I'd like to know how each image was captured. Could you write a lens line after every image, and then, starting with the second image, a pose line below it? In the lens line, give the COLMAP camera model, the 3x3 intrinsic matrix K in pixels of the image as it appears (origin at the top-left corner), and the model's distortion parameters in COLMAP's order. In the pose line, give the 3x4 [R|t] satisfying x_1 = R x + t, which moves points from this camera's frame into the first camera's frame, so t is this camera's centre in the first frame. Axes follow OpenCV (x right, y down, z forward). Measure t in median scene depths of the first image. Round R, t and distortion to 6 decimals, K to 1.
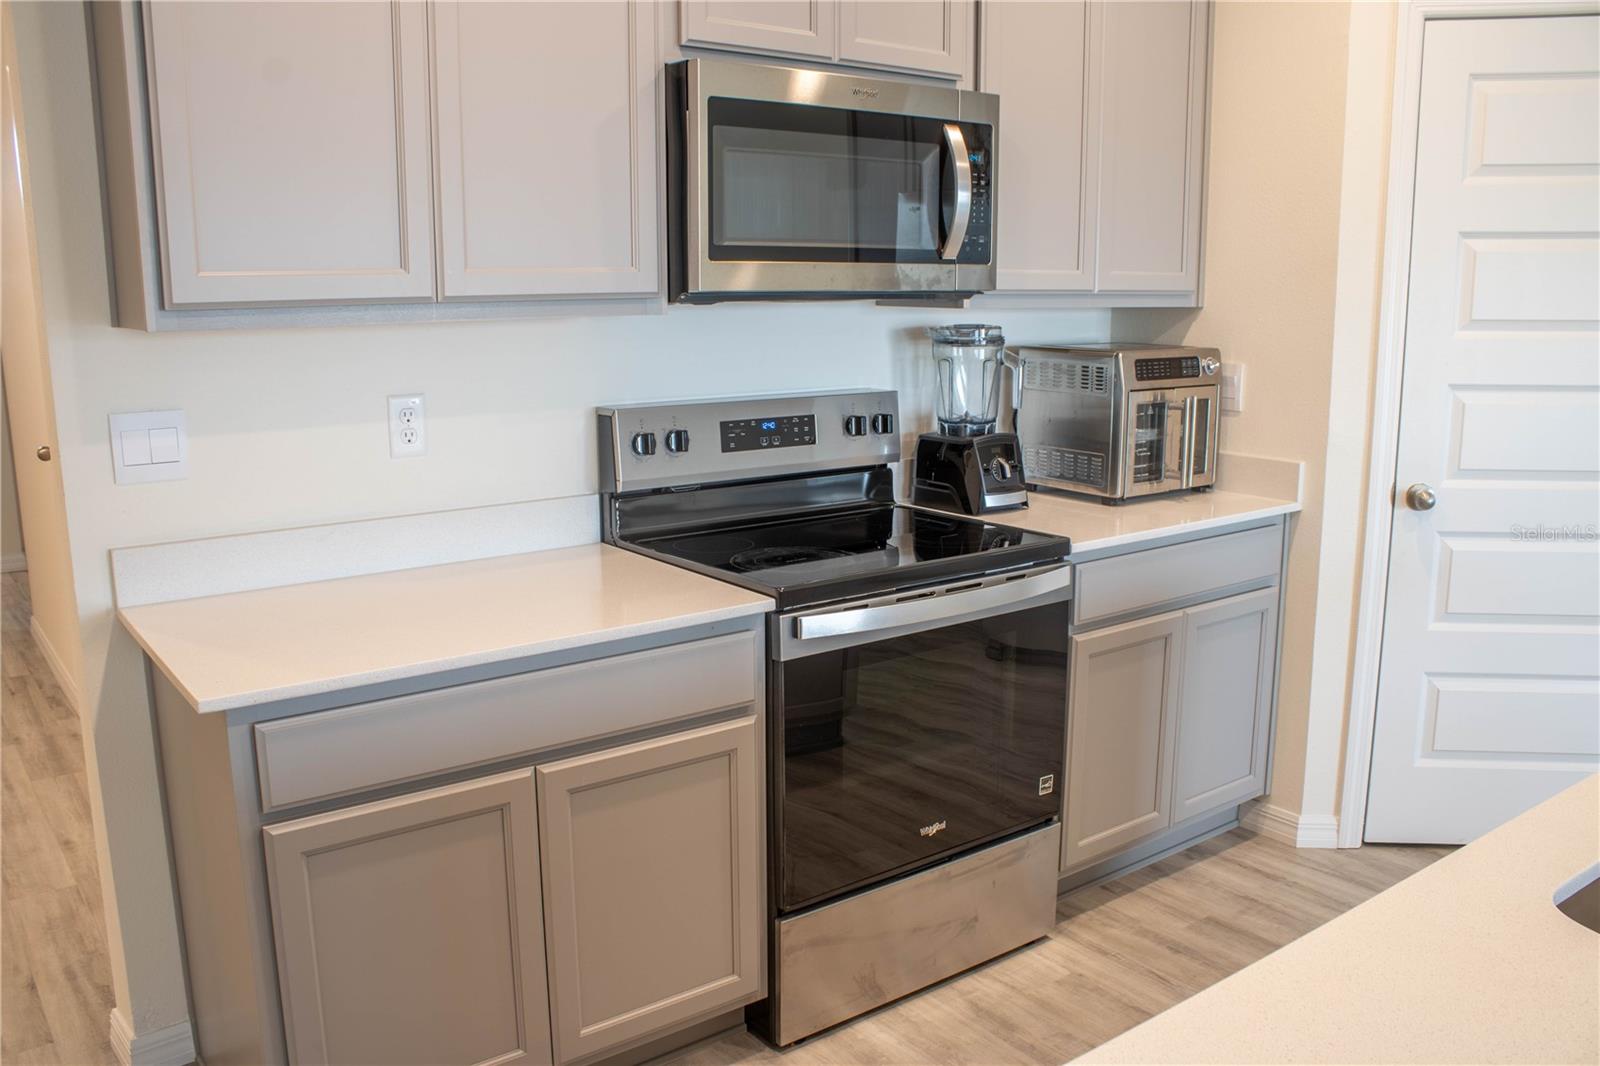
lens RADIAL K [[1323.1, 0, 800.0], [0, 1323.1, 533.0], [0, 0, 1]] dist [-0.161490, 0.127324]
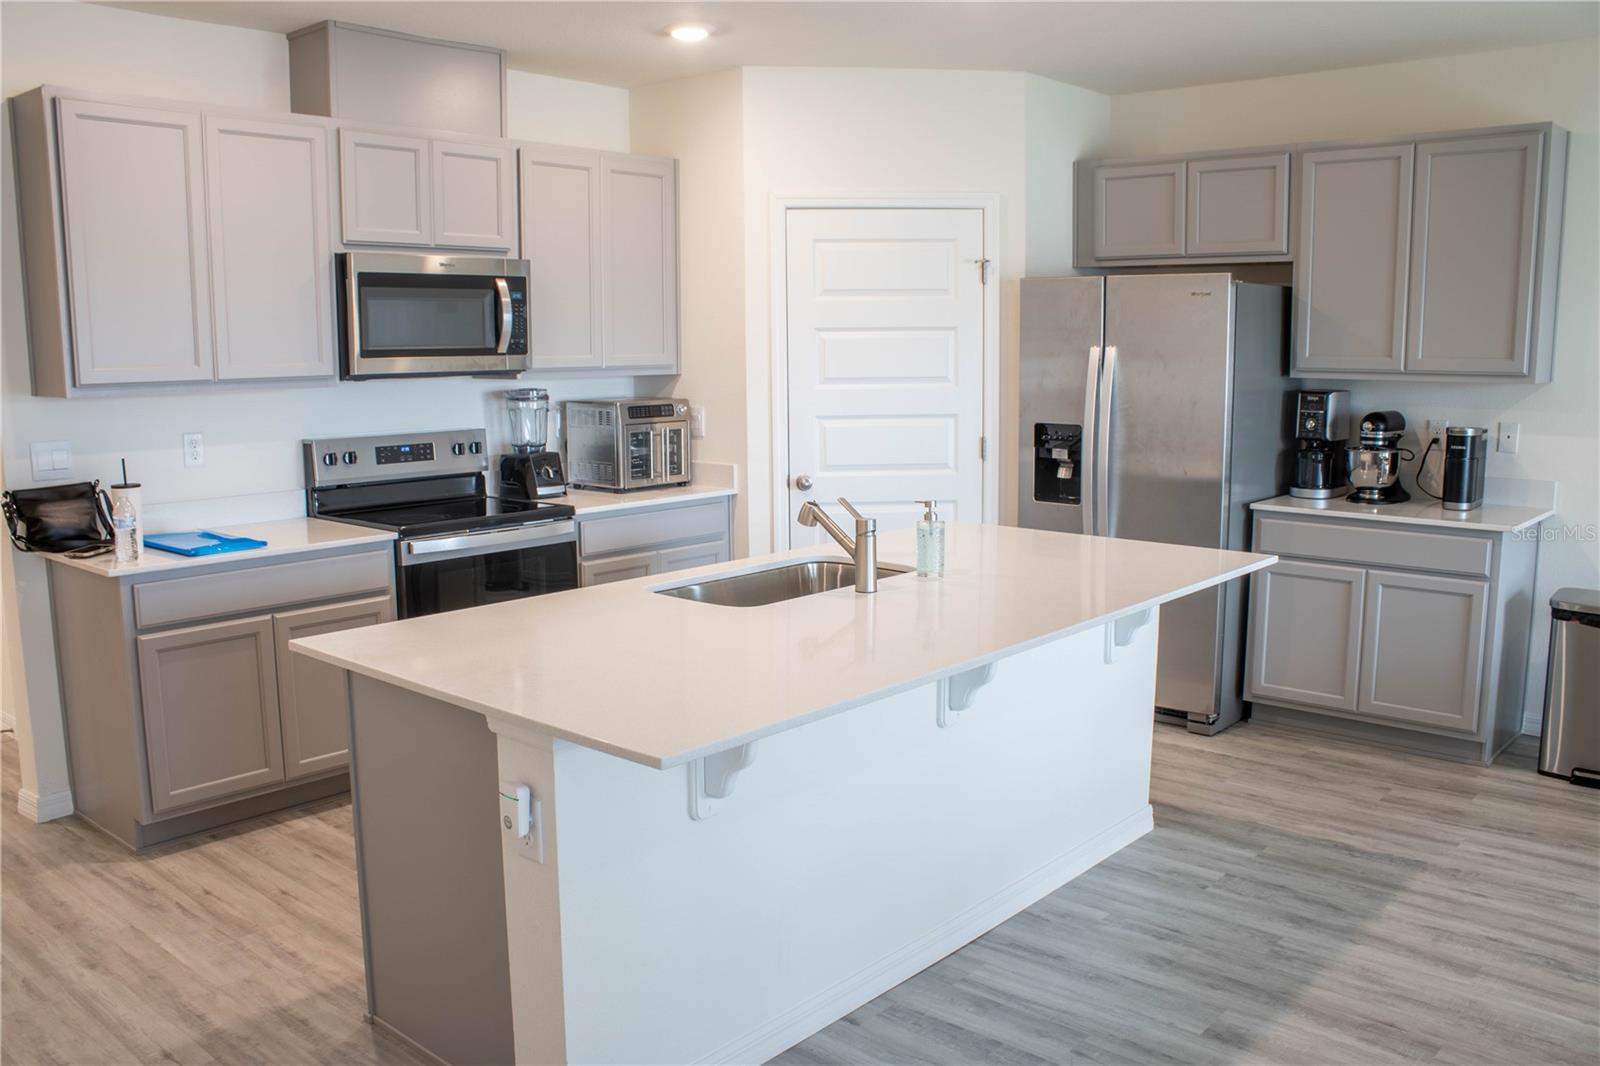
lens RADIAL K [[1323.1, 0, 800.0], [0, 1323.1, 533.0], [0, 0, 1]] dist [-0.161490, 0.127324]
pose [[0.979204, -0.032452, 0.200266, 0.139193], [0.041736, 0.998232, -0.042311, 0.123869], [-0.198539, 0.049789, 0.978828, -0.780919]]
